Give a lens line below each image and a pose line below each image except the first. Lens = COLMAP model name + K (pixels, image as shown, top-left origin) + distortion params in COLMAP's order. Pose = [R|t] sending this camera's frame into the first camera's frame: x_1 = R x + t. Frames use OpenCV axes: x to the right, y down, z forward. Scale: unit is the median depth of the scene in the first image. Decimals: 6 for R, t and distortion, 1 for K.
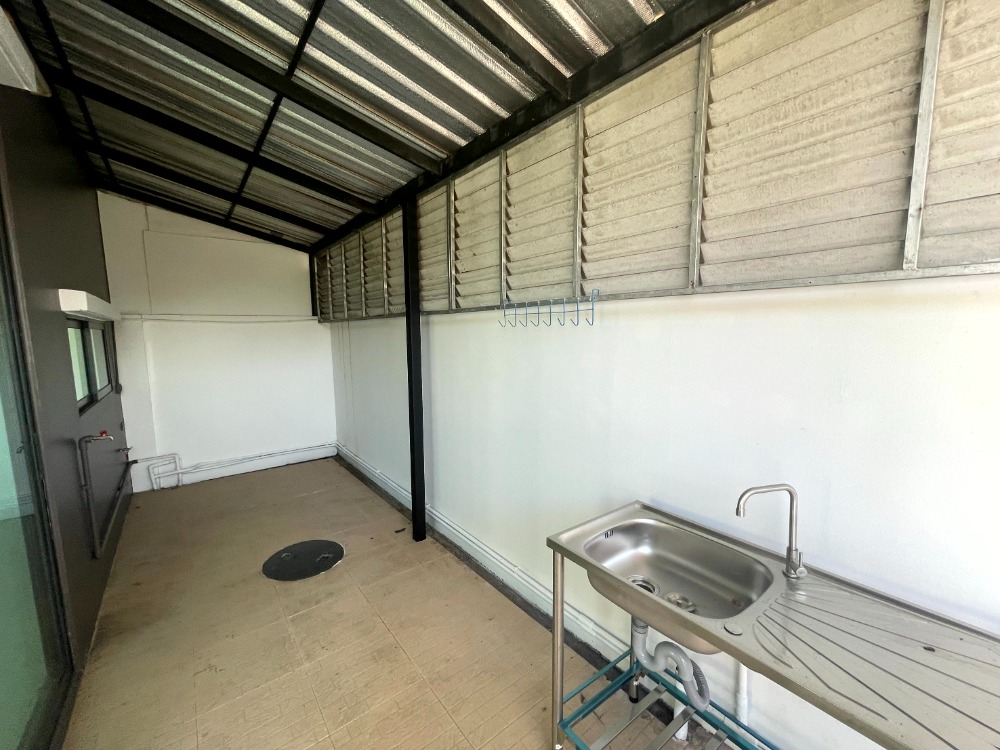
lens RADIAL K [[405.7, 0, 493.4], [0, 405.7, 381.7], [0, 0, 1]] dist [-0.002038, 0.001170]
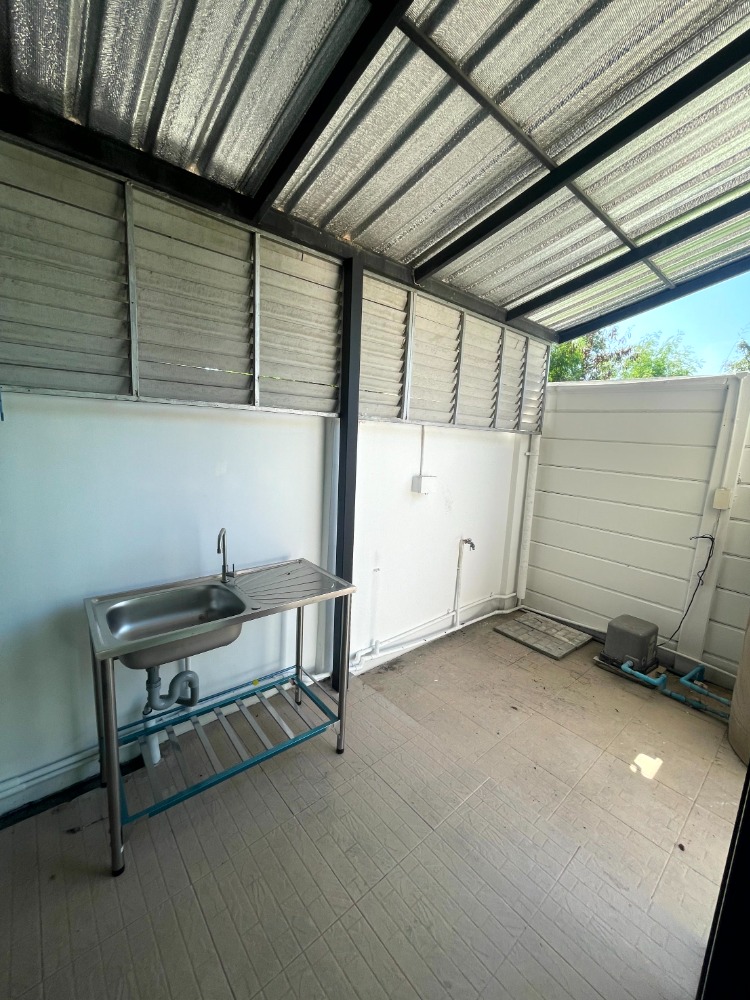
lens RADIAL K [[405.7, 0, 373.1], [0, 405.7, 495.3], [0, 0, 1]] dist [-0.002038, 0.001170]
pose [[-0.049112, -0.150135, 0.987445, -0.320850], [0.078307, 0.985016, 0.153660, -0.028756], [-0.995719, 0.084871, -0.036619, 0.153576]]
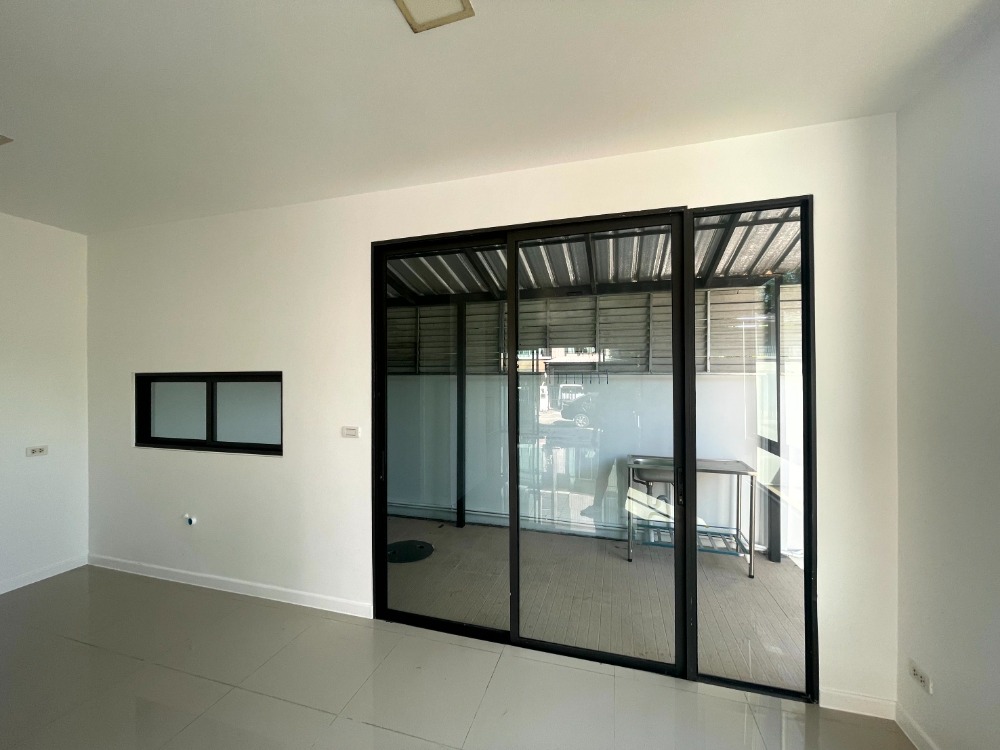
lens RADIAL K [[405.7, 0, 496.3], [0, 405.7, 379.1], [0, 0, 1]] dist [-0.002038, 0.001170]
pose [[0.813915, 0.014597, 0.580800, -0.875788], [0.062323, 0.991722, -0.112262, 0.031933], [-0.577631, 0.127569, 0.806268, -0.294255]]
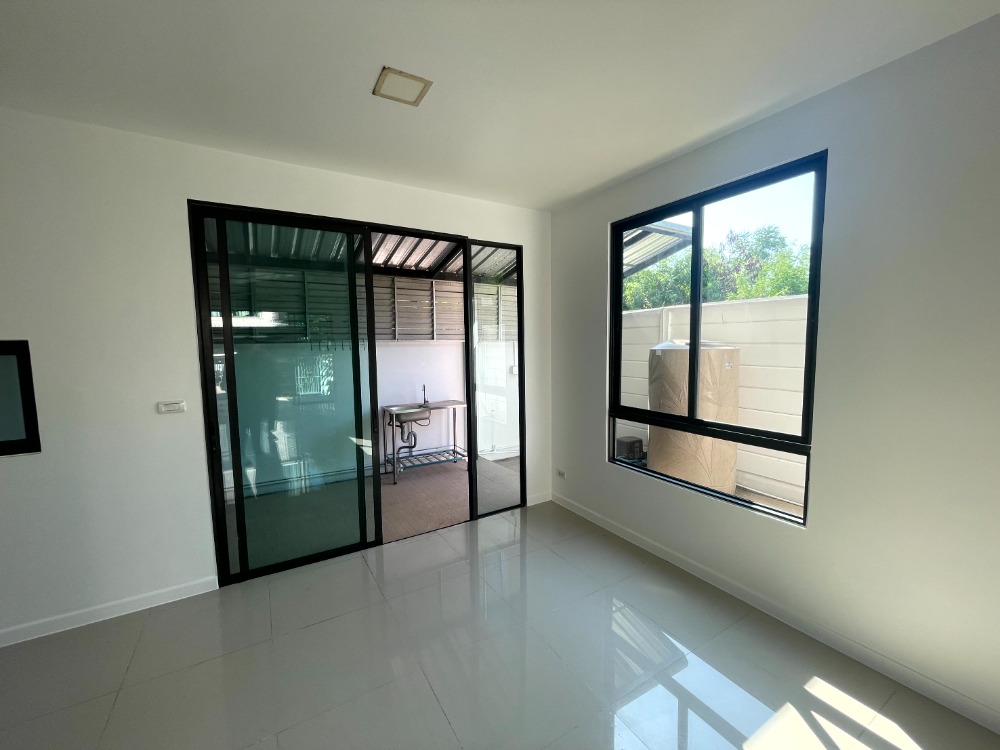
lens RADIAL K [[405.7, 0, 498.7], [0, 405.7, 377.8], [0, 0, 1]] dist [-0.002038, 0.001170]
pose [[0.113253, -0.071110, 0.991018, -1.307339], [0.135269, 0.989252, 0.055525, 0.014744], [-0.984315, 0.127765, 0.121654, -0.141687]]
